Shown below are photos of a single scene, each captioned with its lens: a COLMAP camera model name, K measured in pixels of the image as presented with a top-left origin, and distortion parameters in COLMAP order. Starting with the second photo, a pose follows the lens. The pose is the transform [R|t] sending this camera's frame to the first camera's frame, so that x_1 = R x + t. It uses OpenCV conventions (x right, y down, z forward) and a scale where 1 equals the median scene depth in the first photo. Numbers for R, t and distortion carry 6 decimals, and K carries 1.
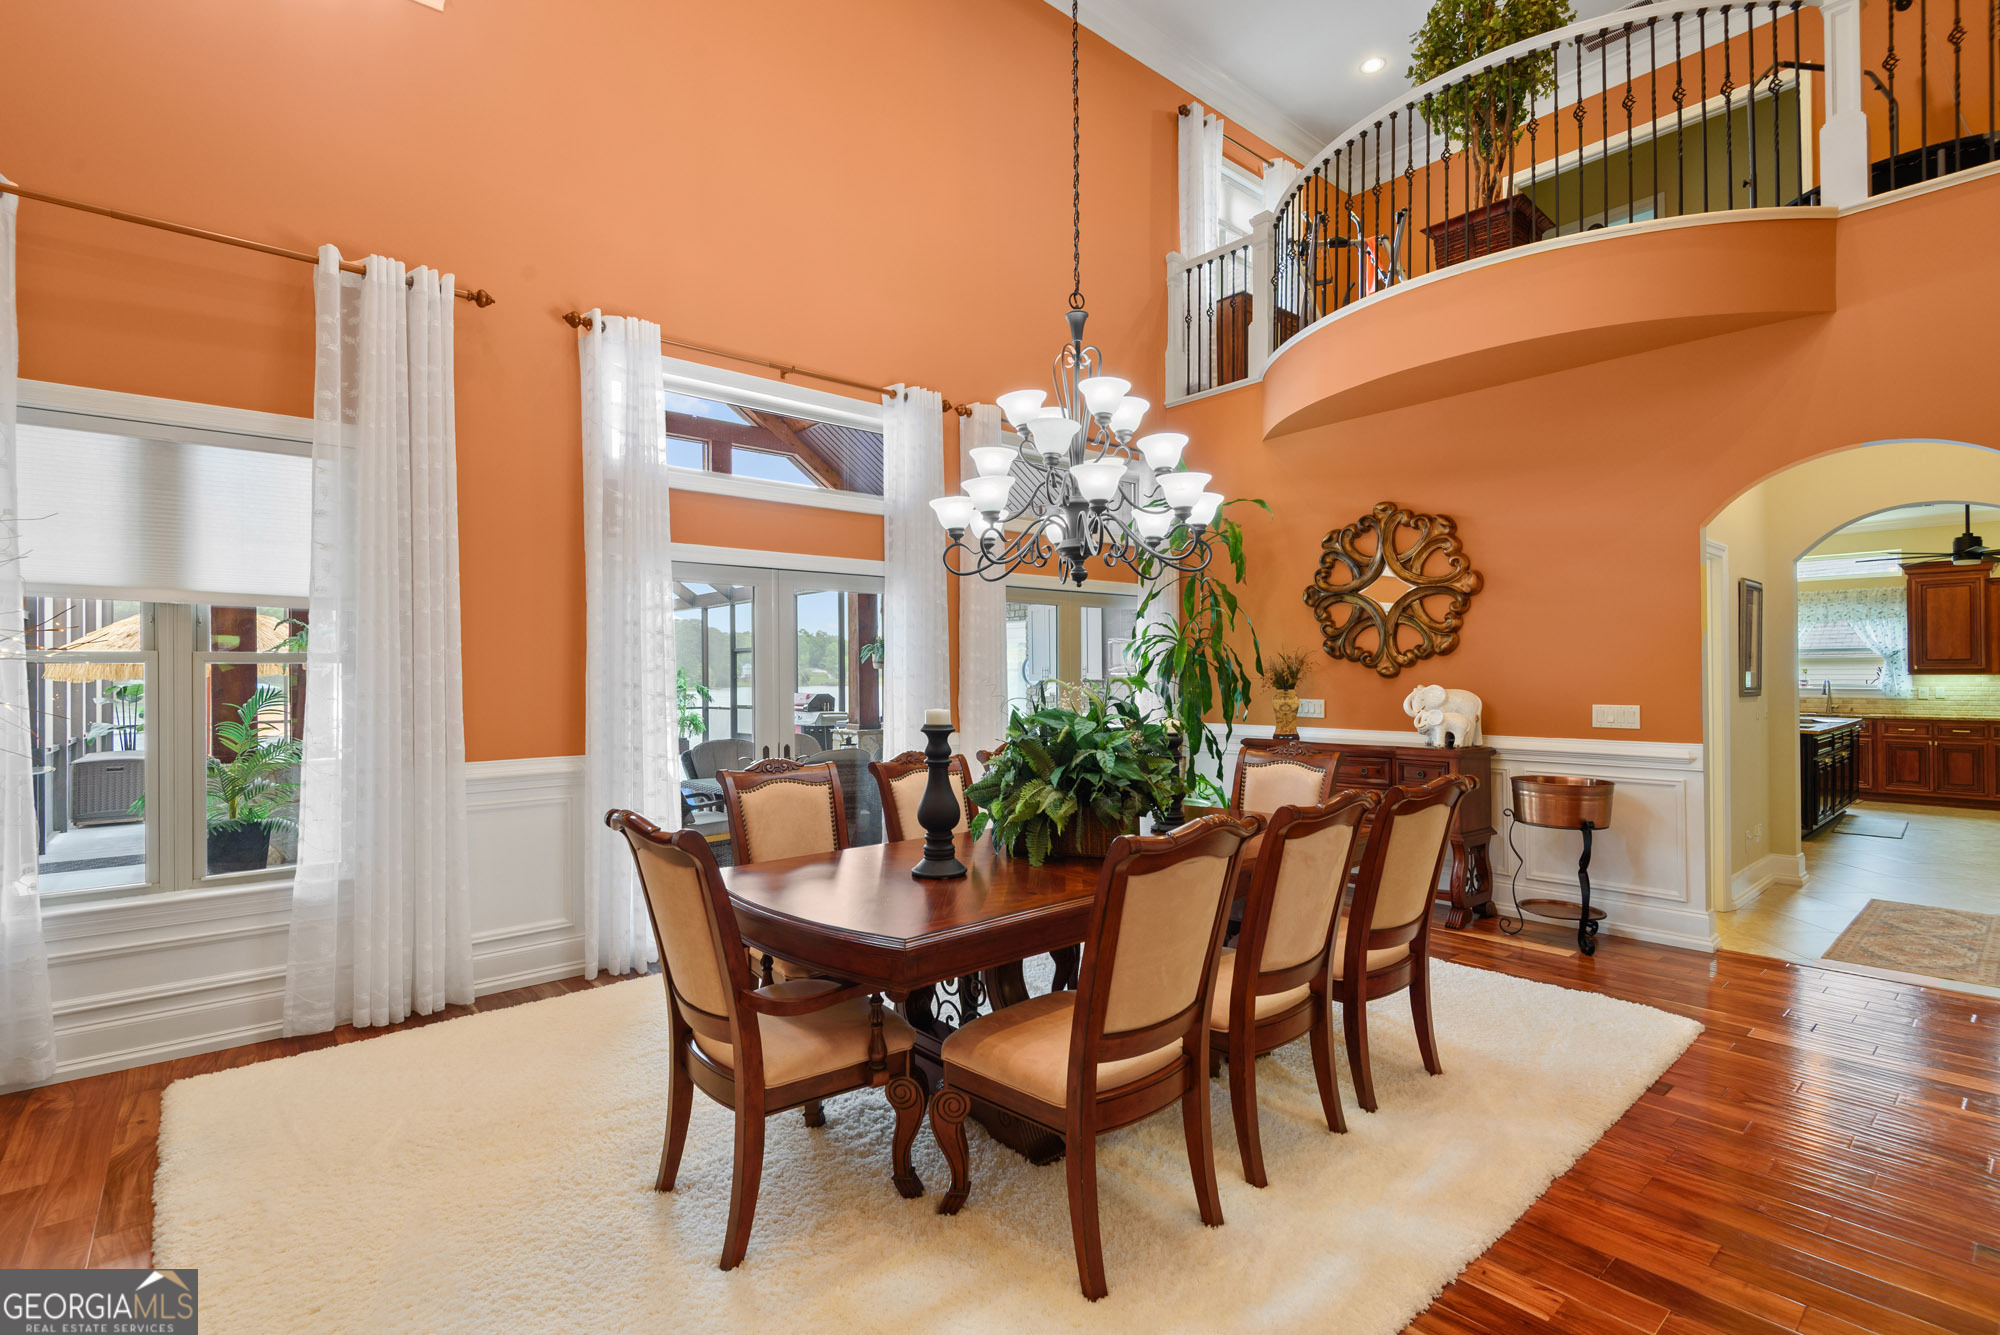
lens RADIAL K [[920.9, 0, 1000.0], [0, 920.9, 667.5], [0, 0, 1]] dist [0.002017, -0.009566]
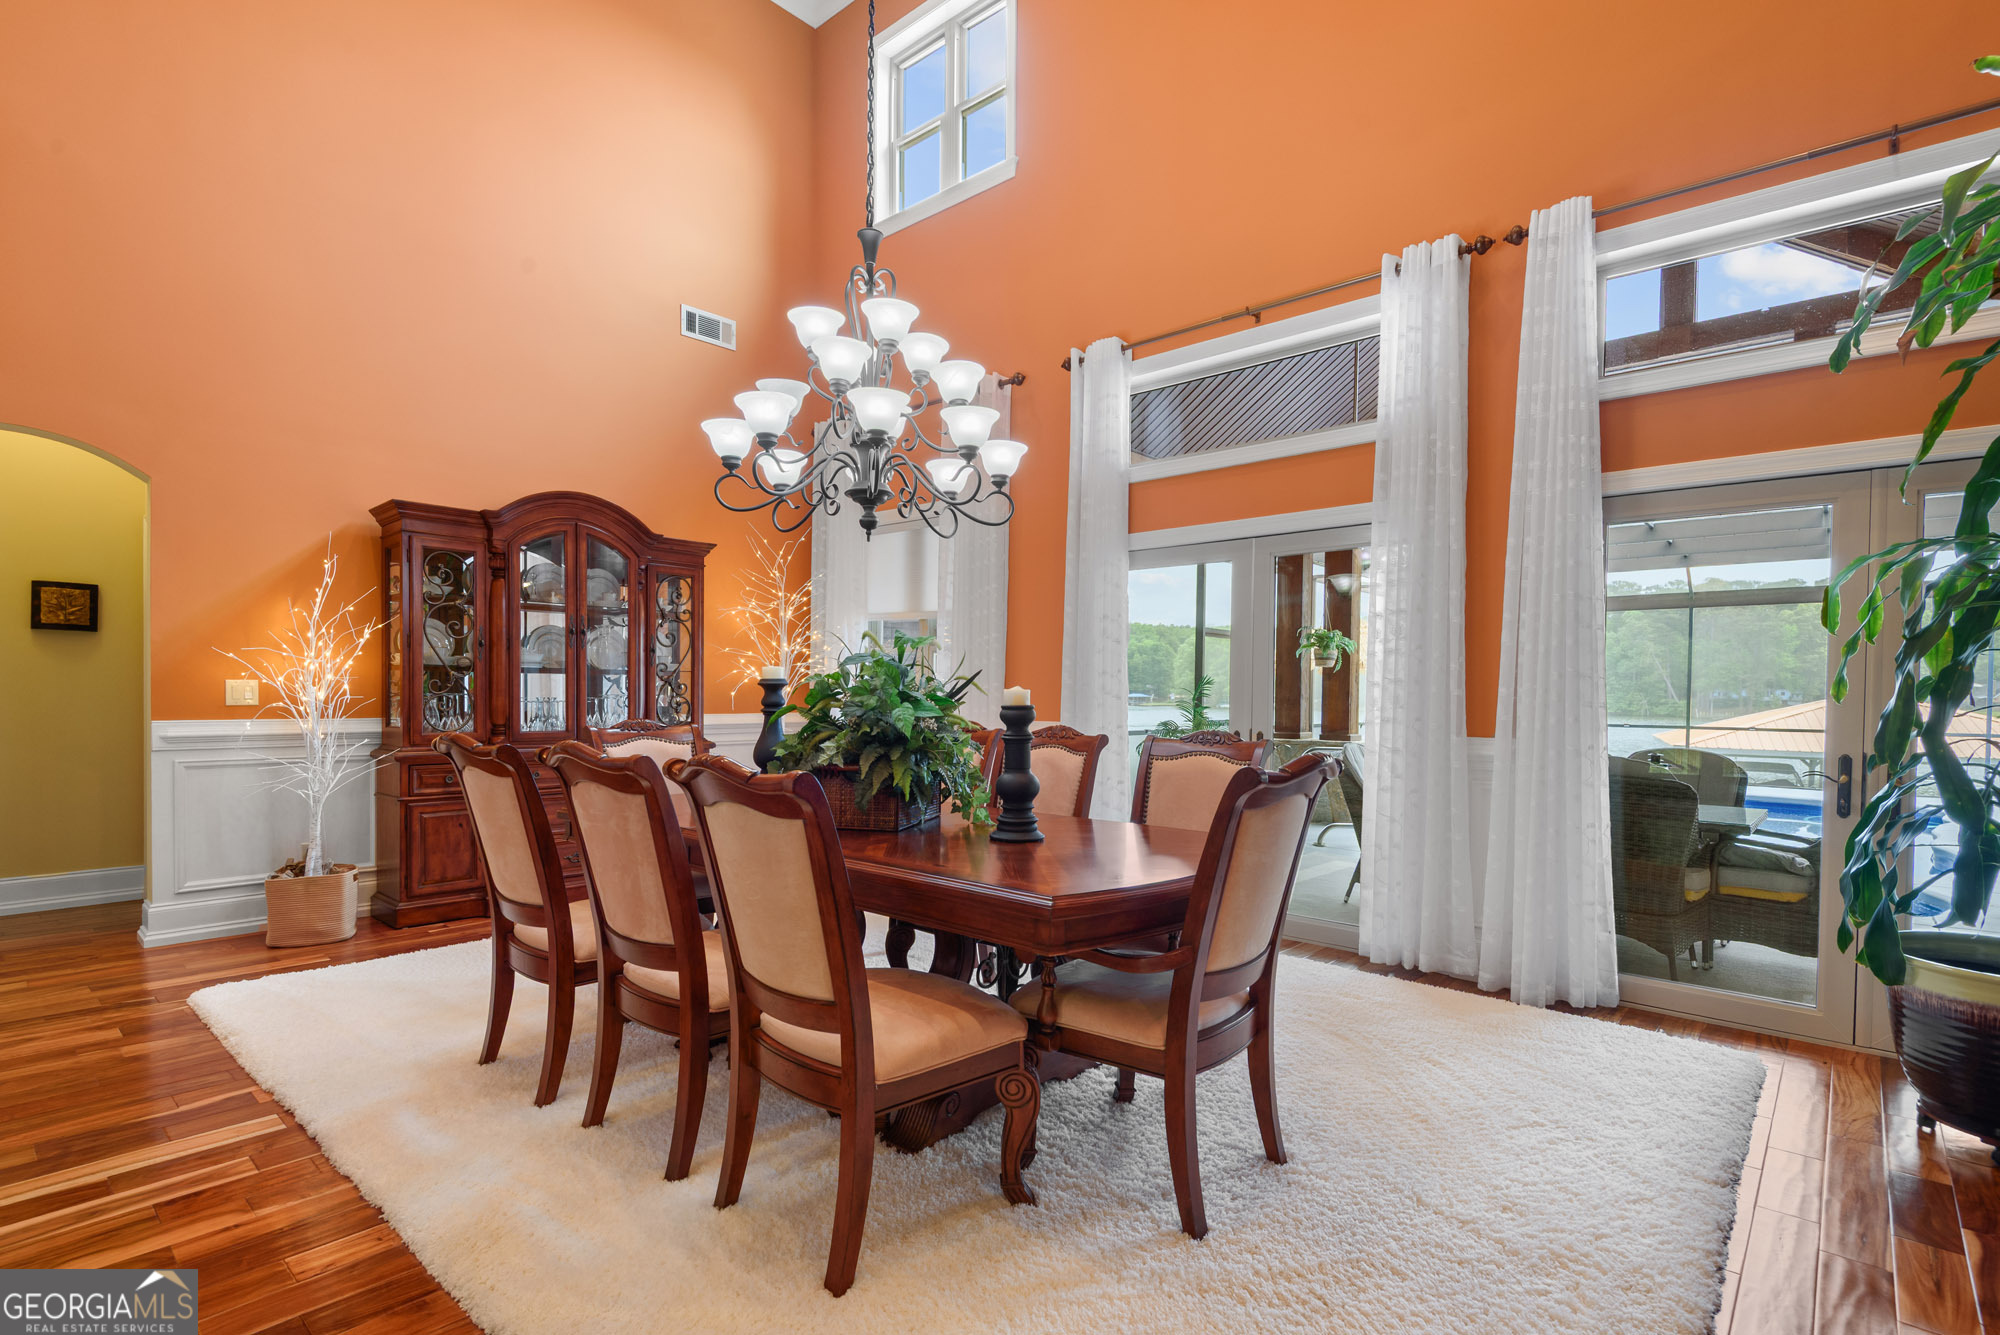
lens RADIAL K [[924.0, 0, 974.3], [0, 924.0, 698.6], [0, 0, 1]] dist [0.000934, -0.007729]
pose [[0.127756, 0.017021, -0.991660, 0.527240], [-0.000762, 0.999854, 0.017064, 0.031718], [0.991805, -0.001425, 0.127750, 0.512493]]
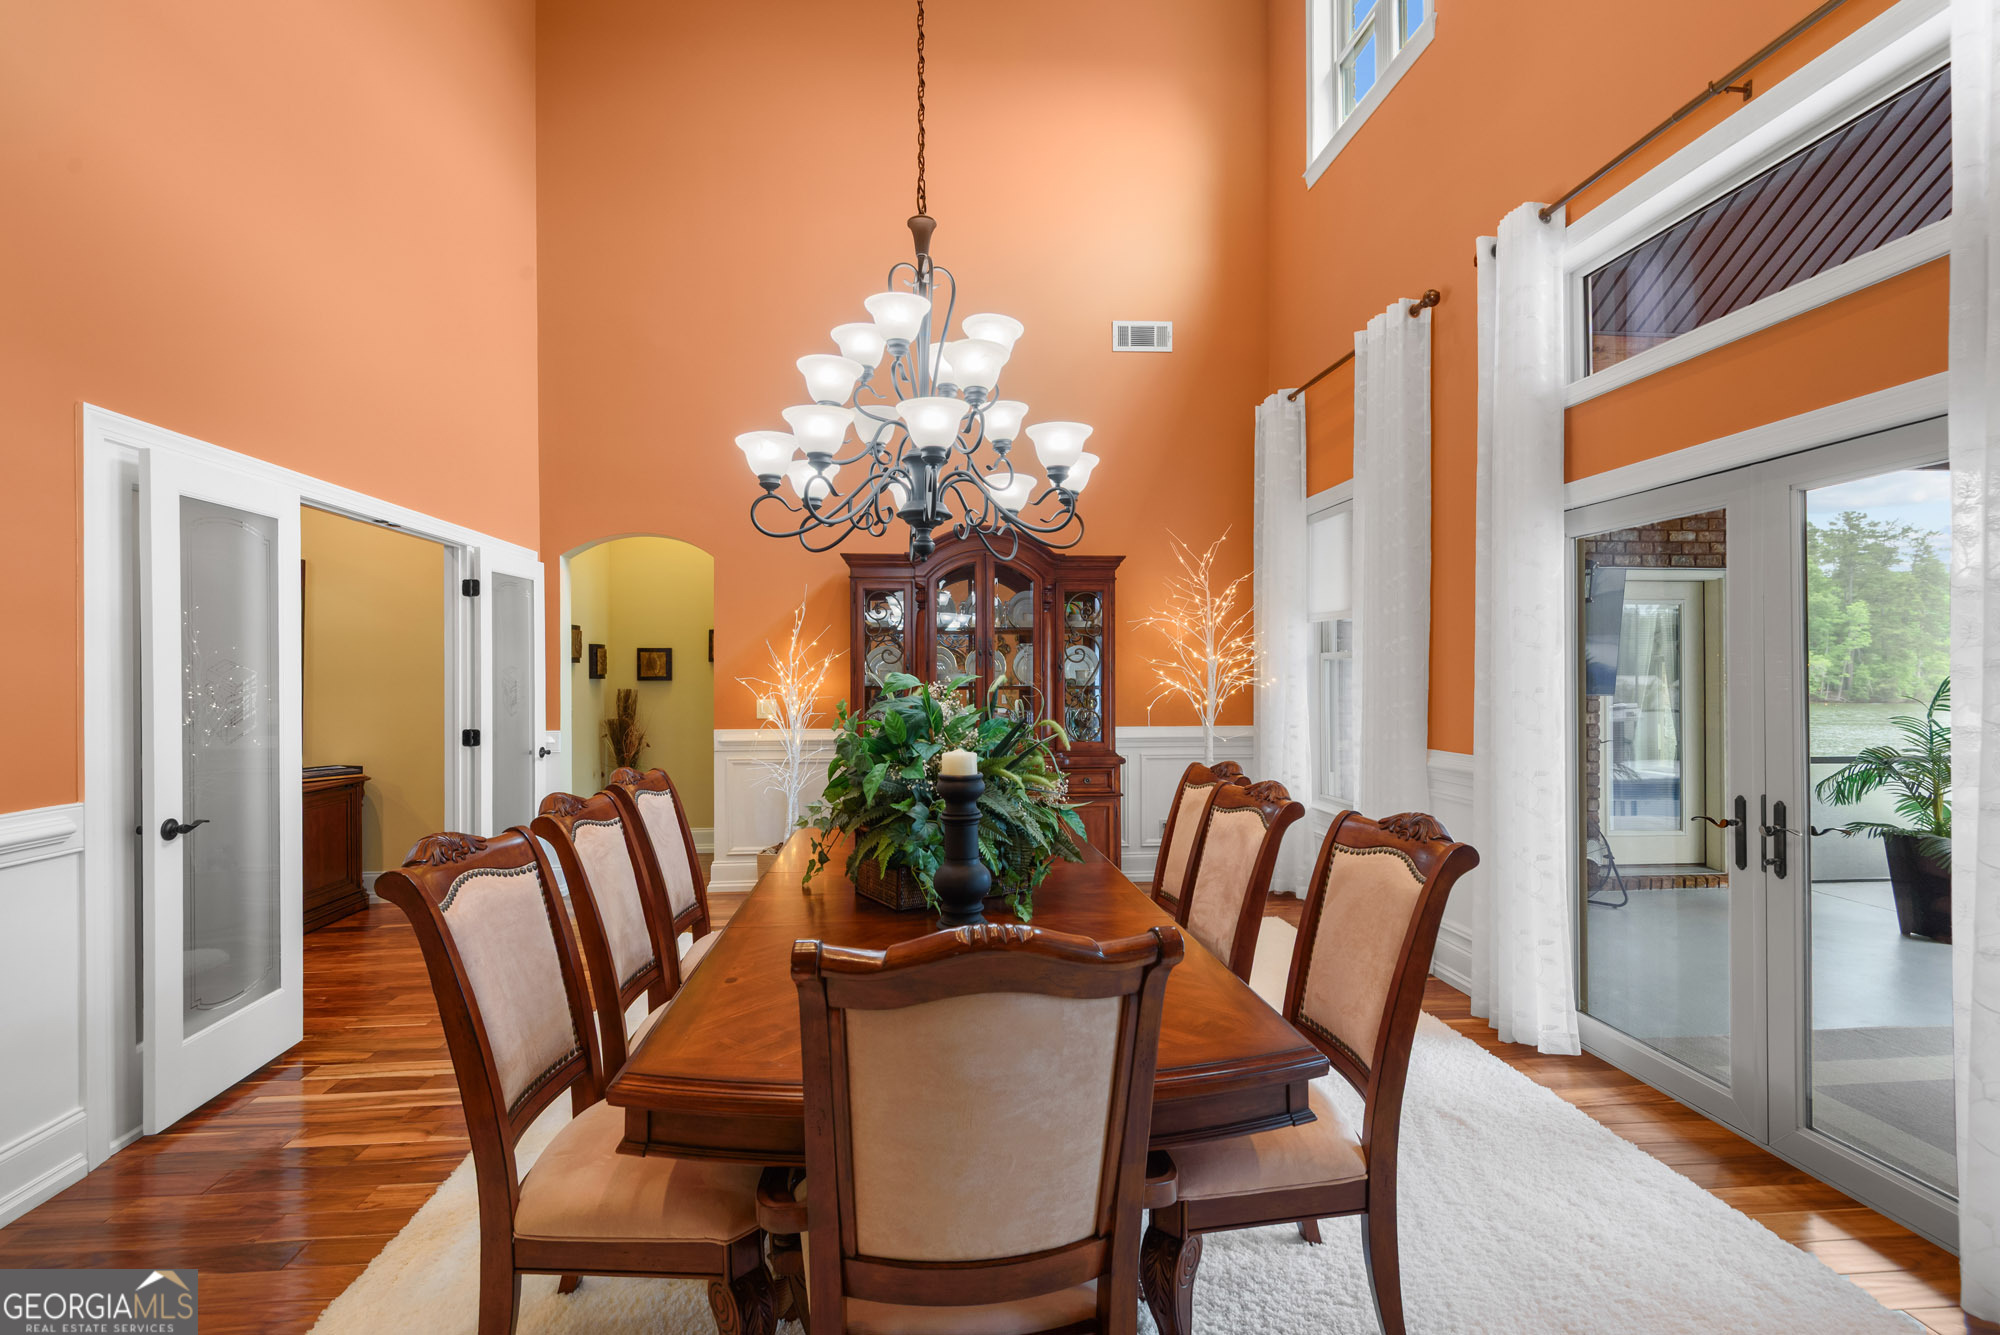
lens RADIAL K [[887.9, 0, 953.5], [0, 887.9, 668.7], [0, 0, 1]] dist [-0.000044, -0.024432]
pose [[-0.604117, 0.003926, -0.796886, 0.367757], [0.017957, 0.999801, -0.008687, 0.007587], [0.796693, -0.019558, -0.604067, 0.772302]]
